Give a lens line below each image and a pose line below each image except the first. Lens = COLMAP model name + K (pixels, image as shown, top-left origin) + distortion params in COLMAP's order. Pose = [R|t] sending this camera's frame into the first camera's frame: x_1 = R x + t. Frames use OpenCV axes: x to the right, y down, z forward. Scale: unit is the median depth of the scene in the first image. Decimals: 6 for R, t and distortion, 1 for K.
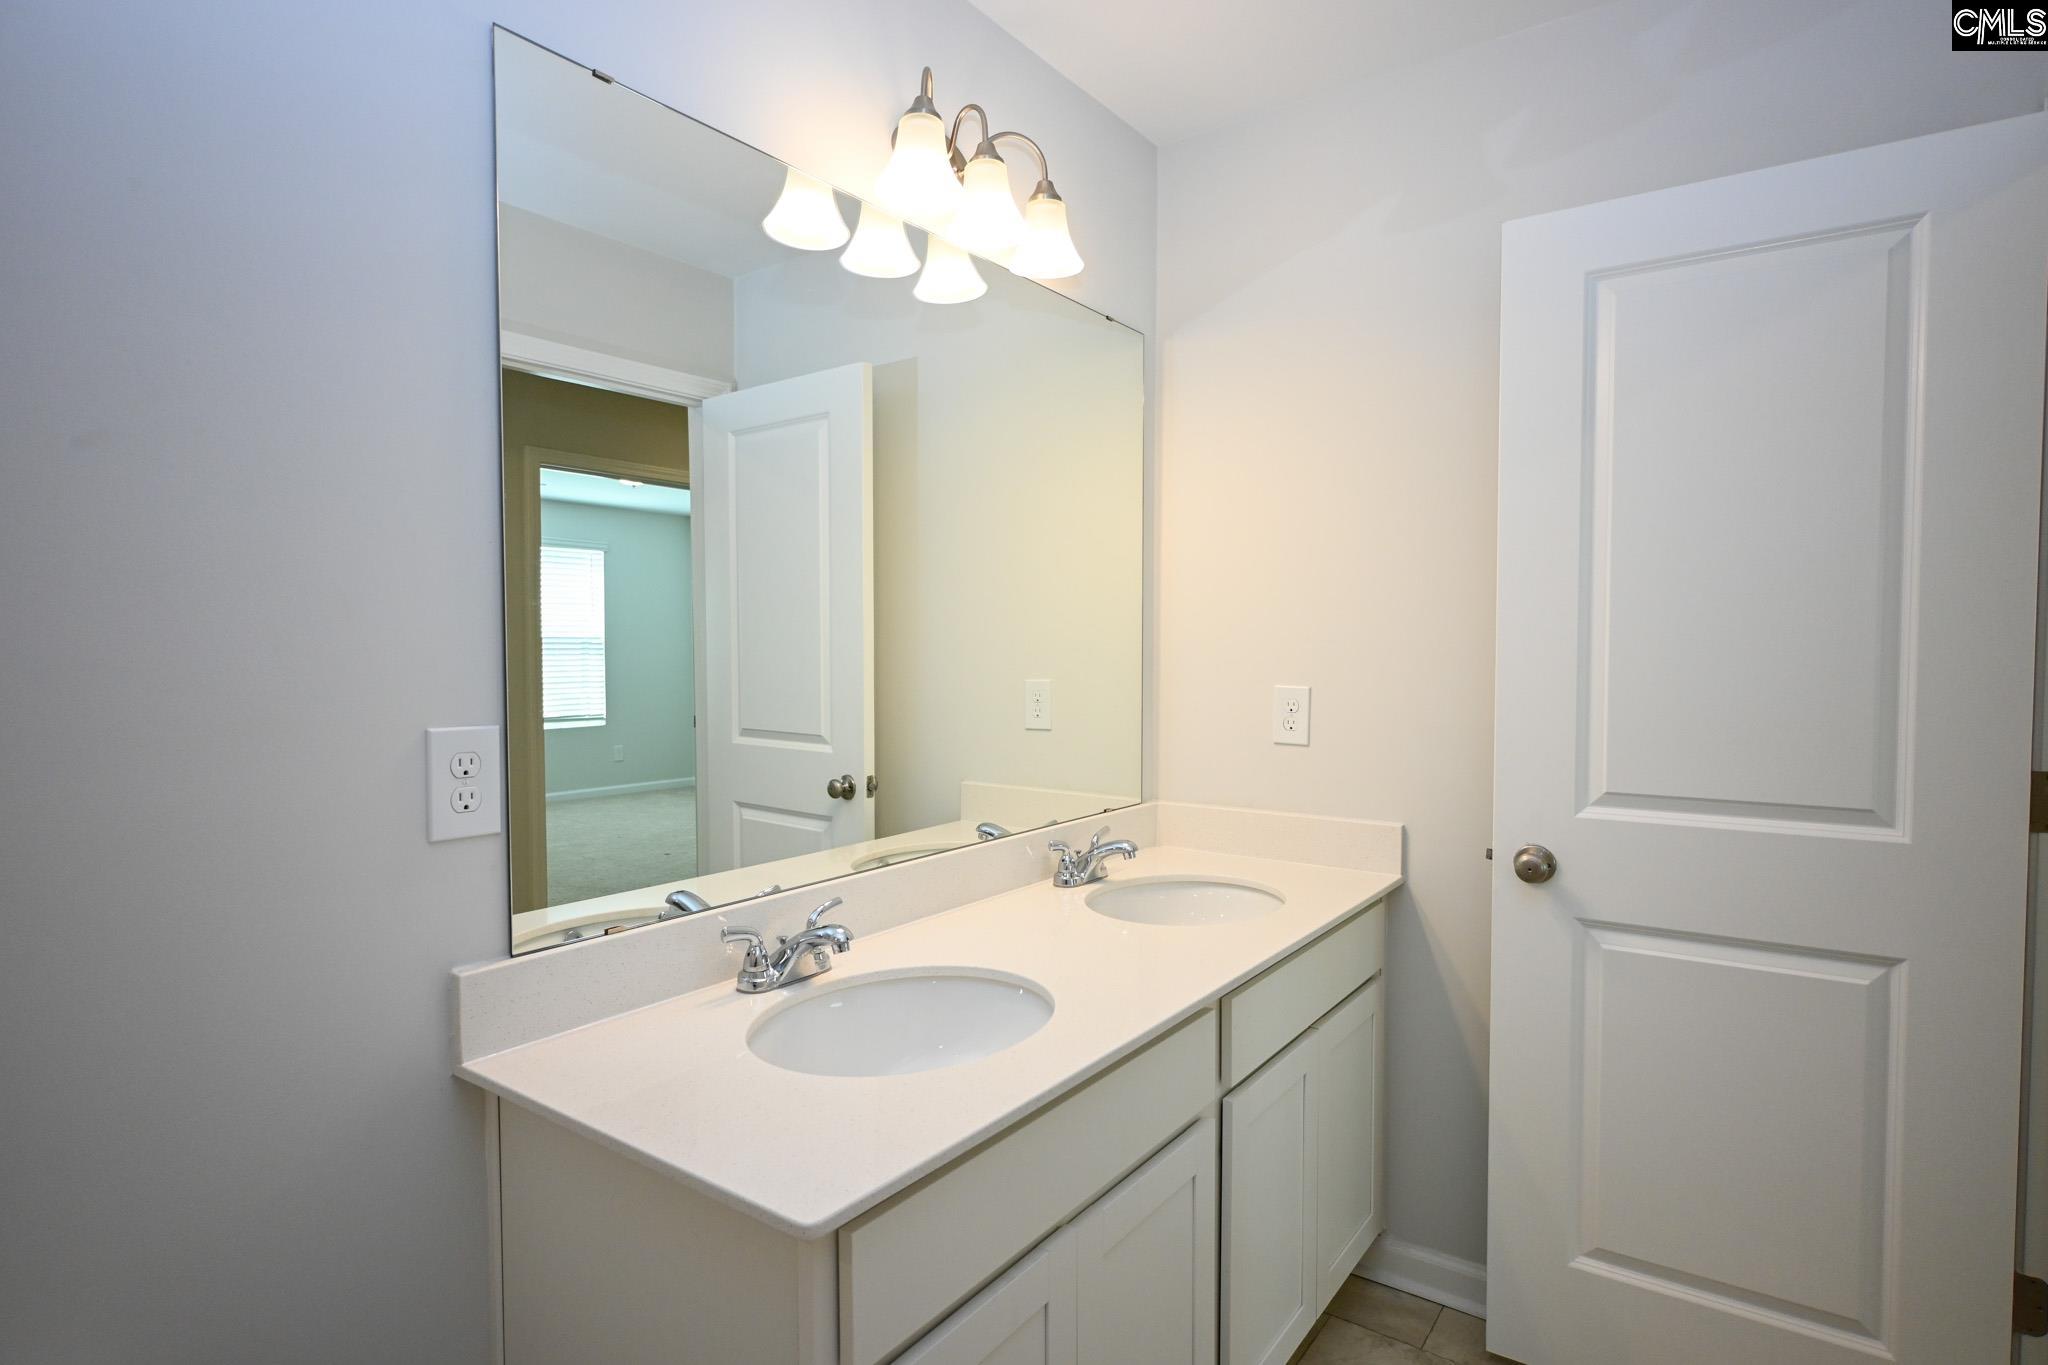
lens RADIAL K [[1066.8, 0, 1039.2], [0, 1066.8, 680.5], [0, 0, 1]] dist [0.007578, 0.000375]
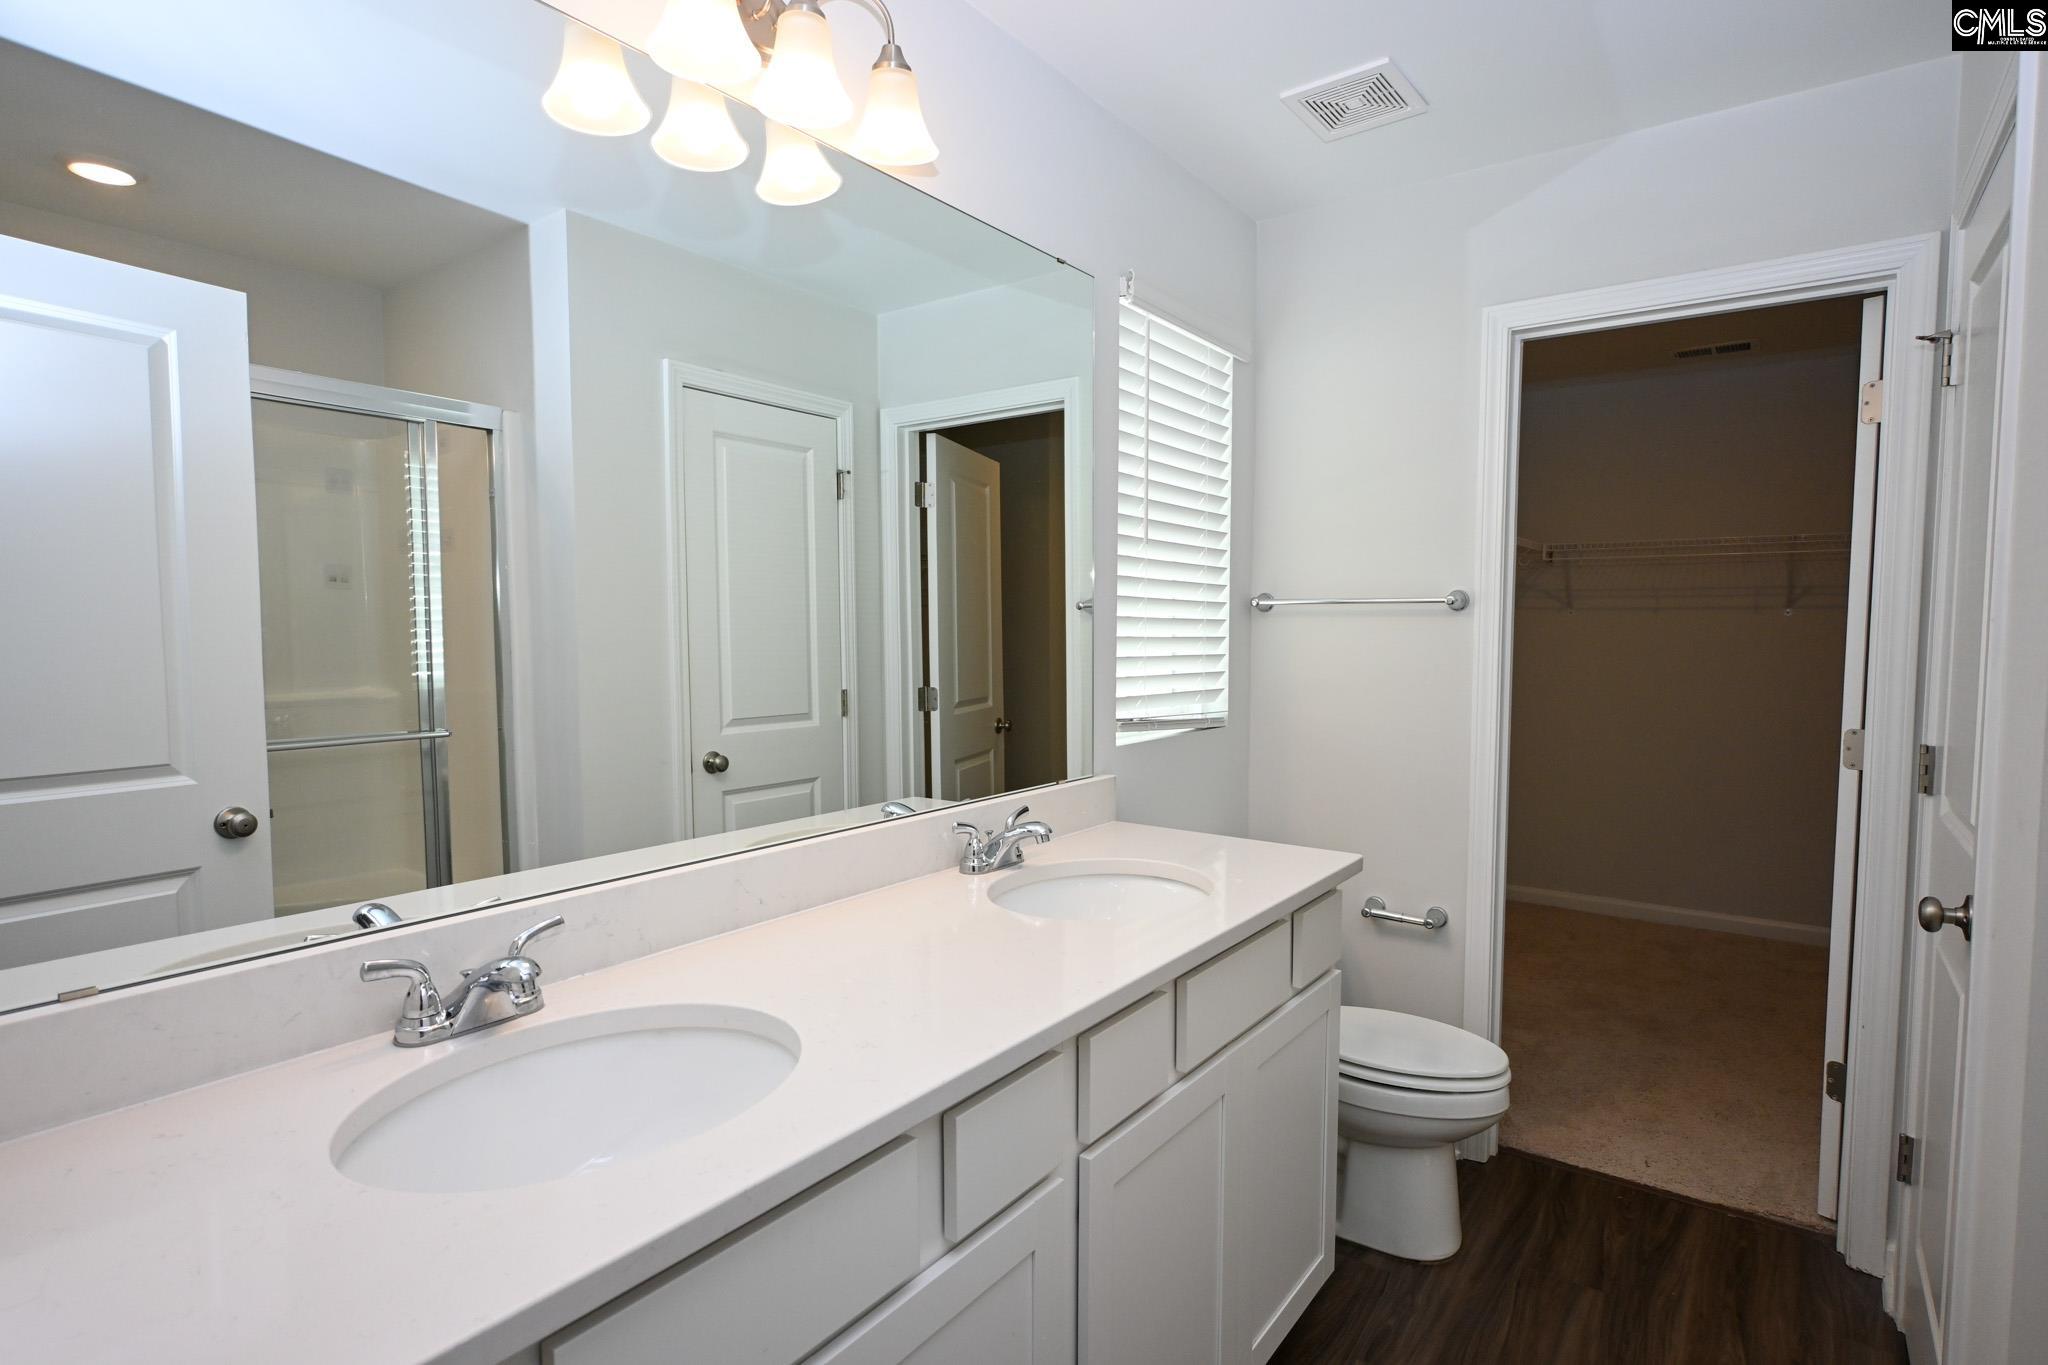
lens RADIAL K [[1023.5, 0, 1016.8], [0, 1023.5, 660.7], [0, 0, 1]] dist [-0.001827, -0.000518]
pose [[0.999095, 0.016419, -0.039227, 0.141687], [-0.015732, 0.999719, 0.017747, -0.005918], [0.039508, -0.017114, 0.999073, 0.202062]]
